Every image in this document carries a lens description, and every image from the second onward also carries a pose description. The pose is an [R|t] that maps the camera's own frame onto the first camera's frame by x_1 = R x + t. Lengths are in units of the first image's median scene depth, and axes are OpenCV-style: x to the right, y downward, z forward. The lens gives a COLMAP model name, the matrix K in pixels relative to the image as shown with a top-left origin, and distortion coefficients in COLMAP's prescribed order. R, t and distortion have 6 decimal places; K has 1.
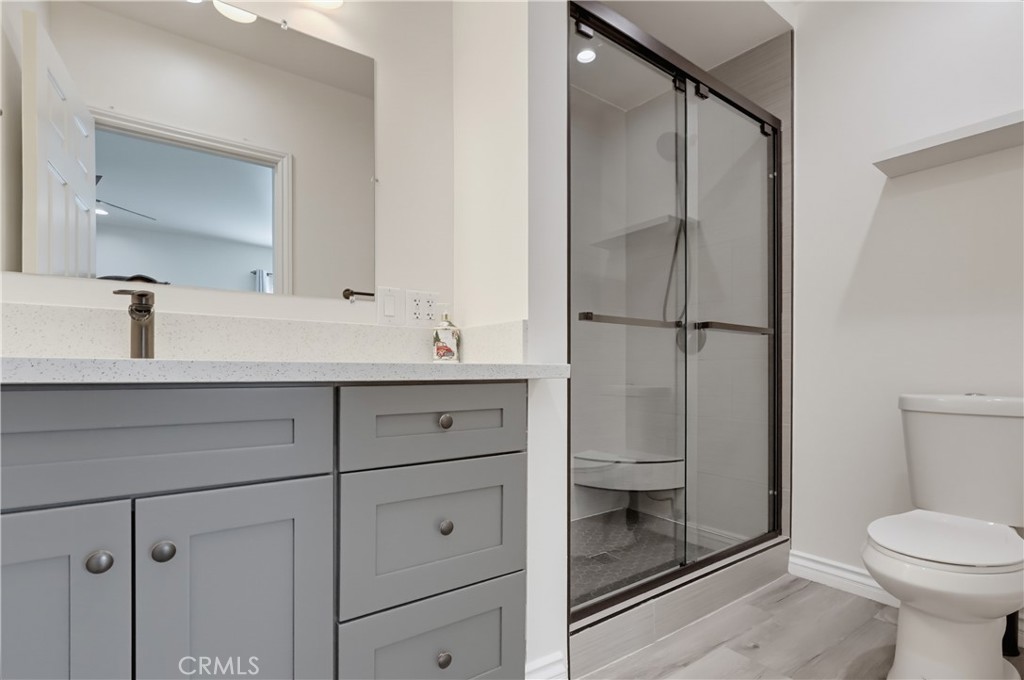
lens RADIAL K [[477.2, 0, 511.5], [0, 477.2, 372.0], [0, 0, 1]] dist [0.004177, -0.002893]
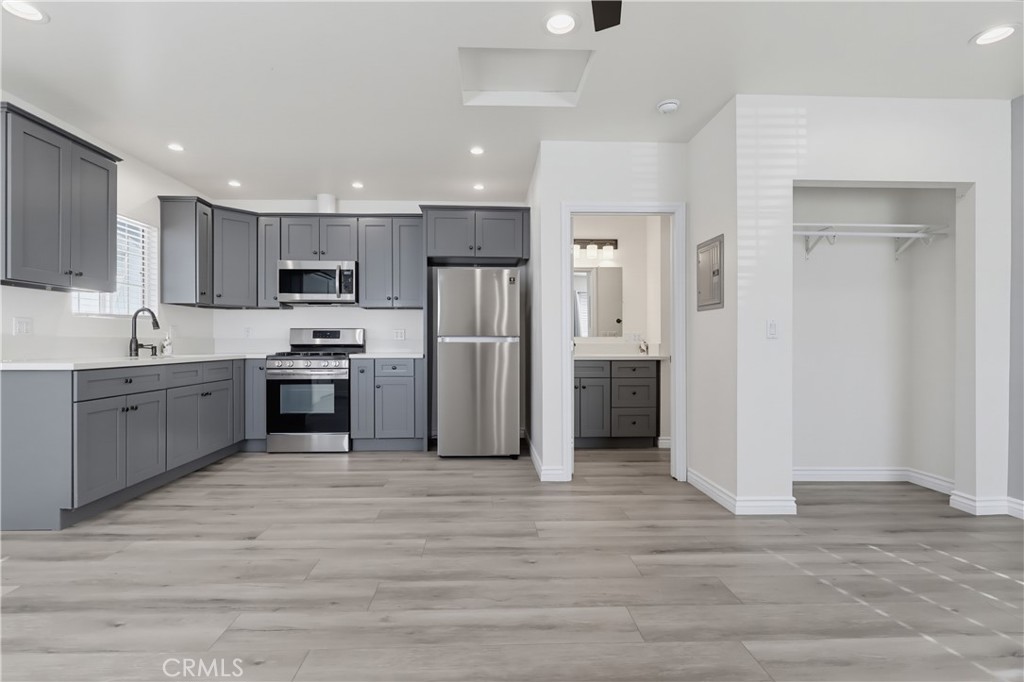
lens RADIAL K [[477.2, 0, 508.7], [0, 477.2, 343.0], [0, 0, 1]] dist [0.004177, -0.002893]
pose [[0.835202, -0.002787, -0.549936, 1.084932], [0.000886, 0.999993, -0.003722, -0.103500], [0.549942, 0.002621, 0.835198, -2.740938]]
